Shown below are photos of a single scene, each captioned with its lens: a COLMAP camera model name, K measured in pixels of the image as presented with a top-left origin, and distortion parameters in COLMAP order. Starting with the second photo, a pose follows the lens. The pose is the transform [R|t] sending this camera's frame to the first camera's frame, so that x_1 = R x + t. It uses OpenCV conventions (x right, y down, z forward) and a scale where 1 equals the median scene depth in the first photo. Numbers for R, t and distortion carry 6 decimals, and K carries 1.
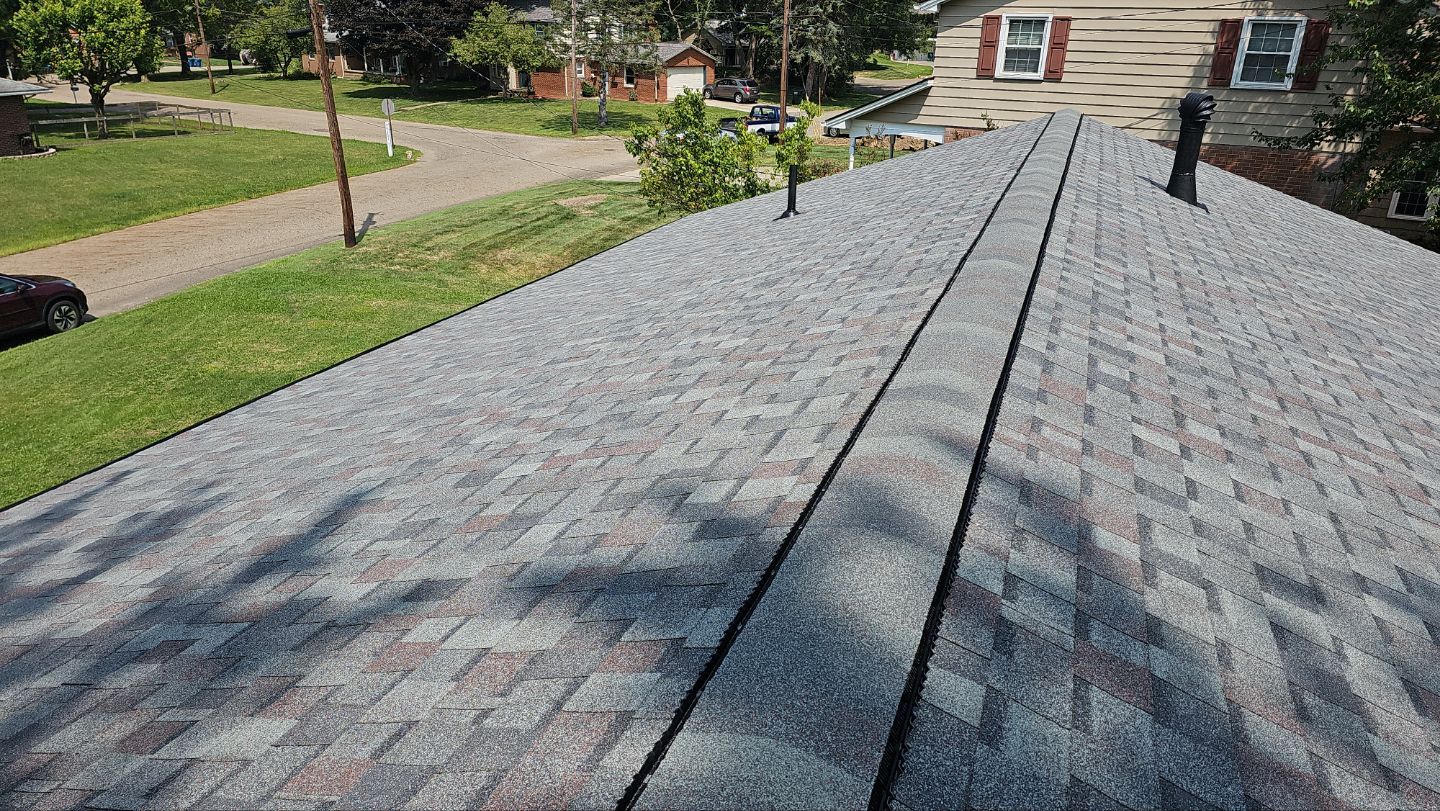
lens RADIAL K [[975.4, 0, 709.1], [0, 975.4, 421.4], [0, 0, 1]] dist [0.092633, -0.100059]
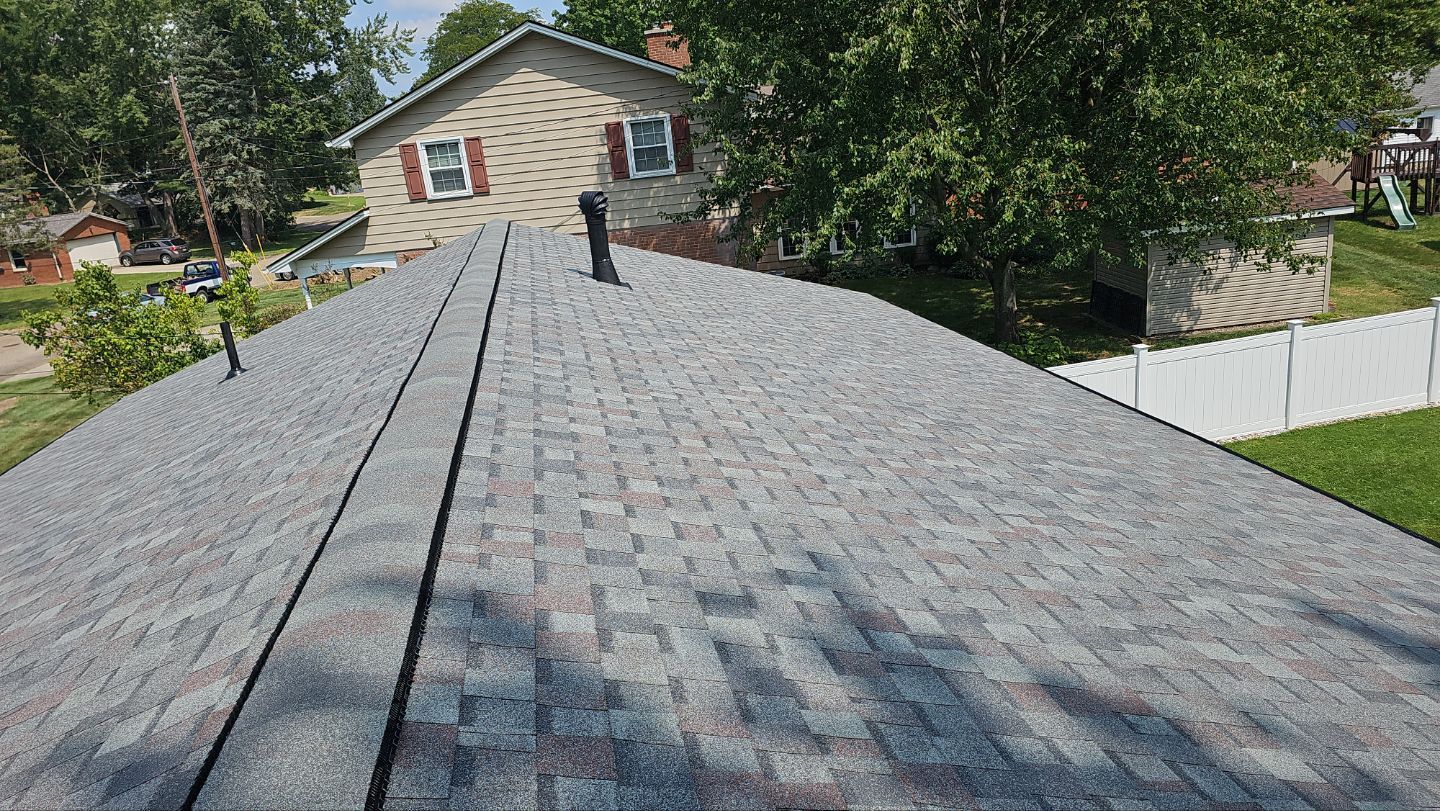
lens RADIAL K [[975.4, 0, 709.1], [0, 975.4, 421.4], [0, 0, 1]] dist [0.092633, -0.100059]
pose [[0.853930, -0.258909, 0.451408, 0.015884], [0.307374, 0.950905, -0.036060, 0.000457], [-0.419910, 0.169544, 0.891589, -0.002904]]
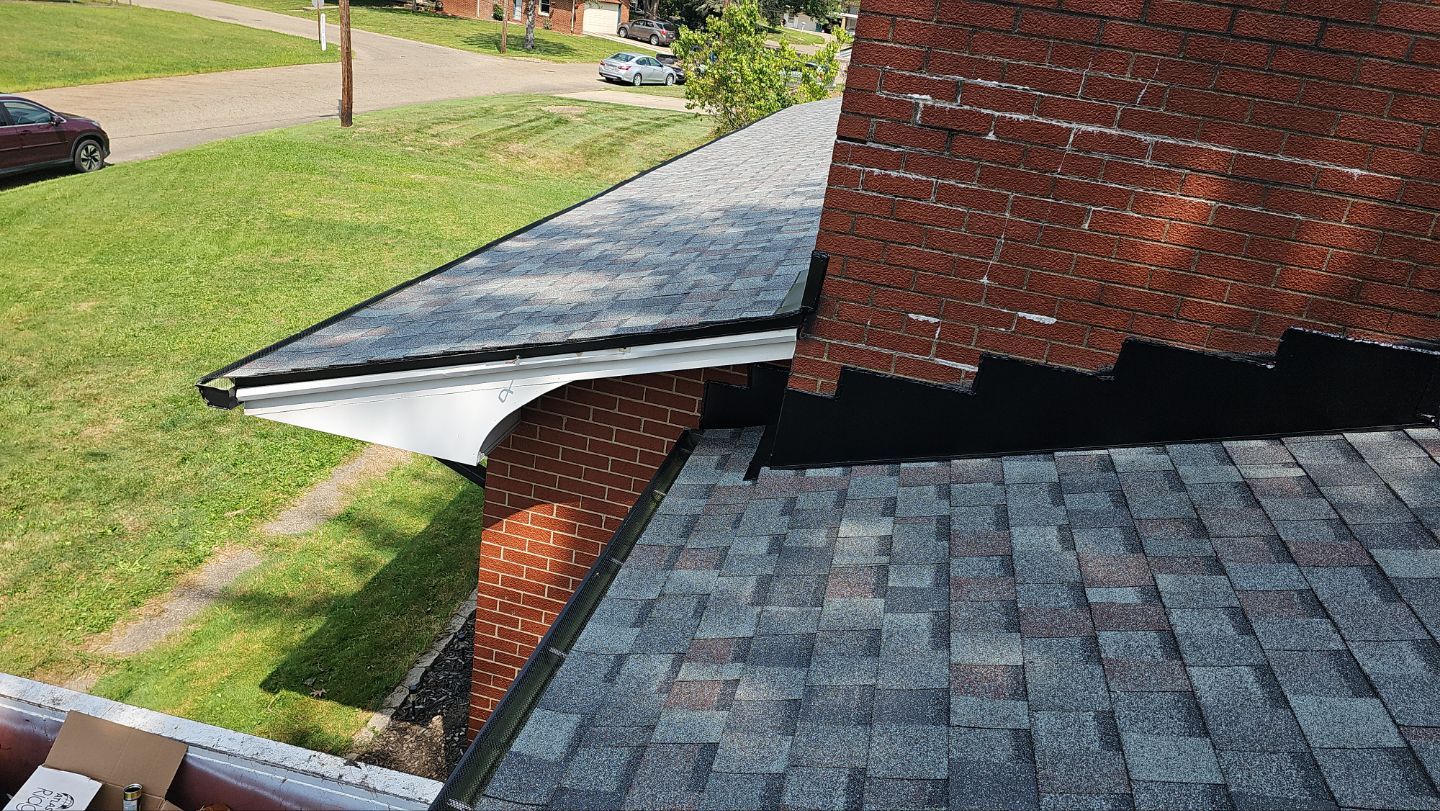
lens RADIAL K [[985.1, 0, 715.8], [0, 985.1, 403.3], [0, 0, 1]] dist [0.085246, -0.090510]
pose [[0.982903, 0.054511, 0.175870, -0.215617], [-0.057259, 0.998303, 0.010588, 0.086990], [-0.174995, -0.020477, 0.984356, -0.057962]]
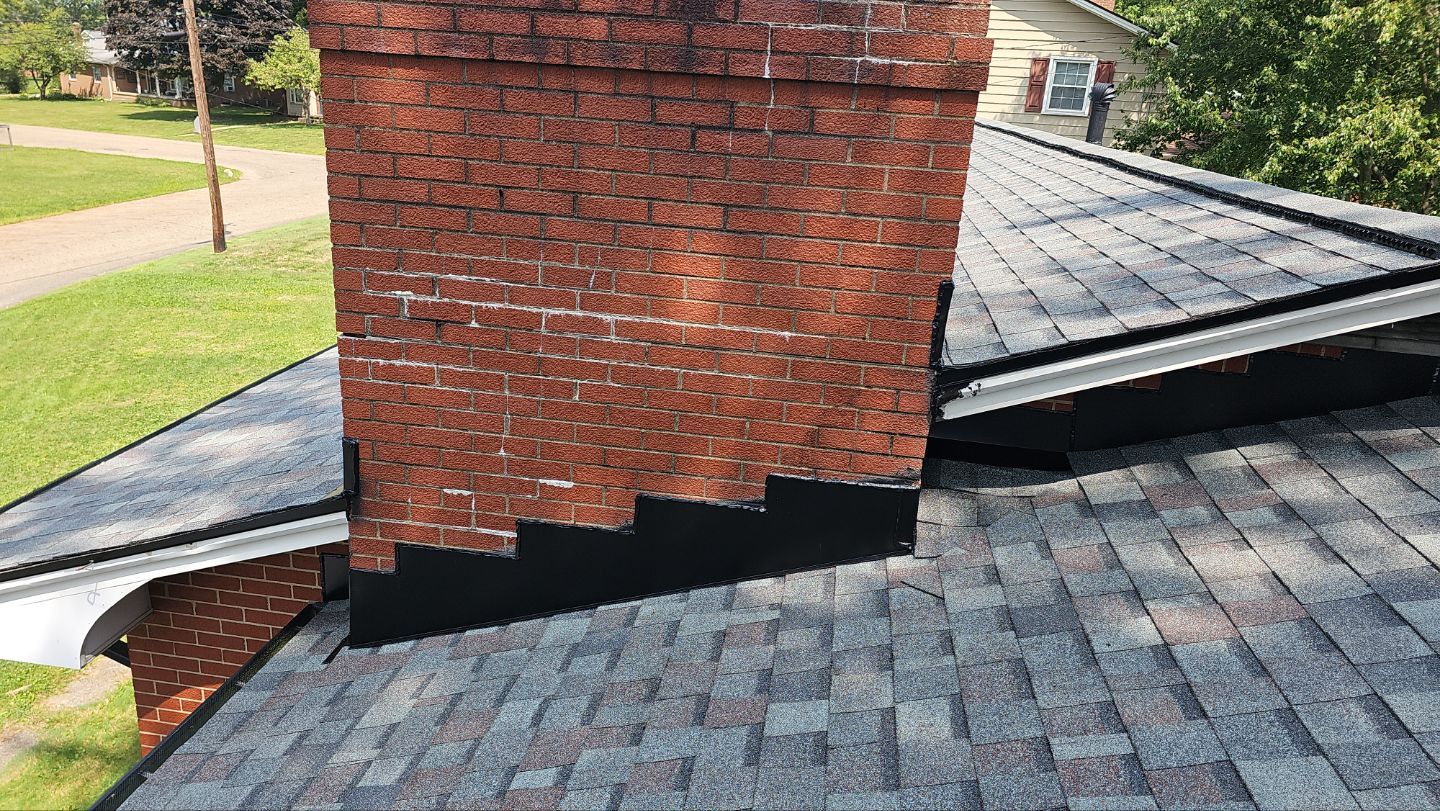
lens RADIAL K [[985.1, 0, 715.8], [0, 985.1, 403.3], [0, 0, 1]] dist [0.085246, -0.090510]
pose [[0.974029, -0.033752, 0.223895, -0.150256], [0.047903, 0.997162, -0.058076, 0.070063], [-0.221299, 0.067293, 0.972881, -0.077959]]
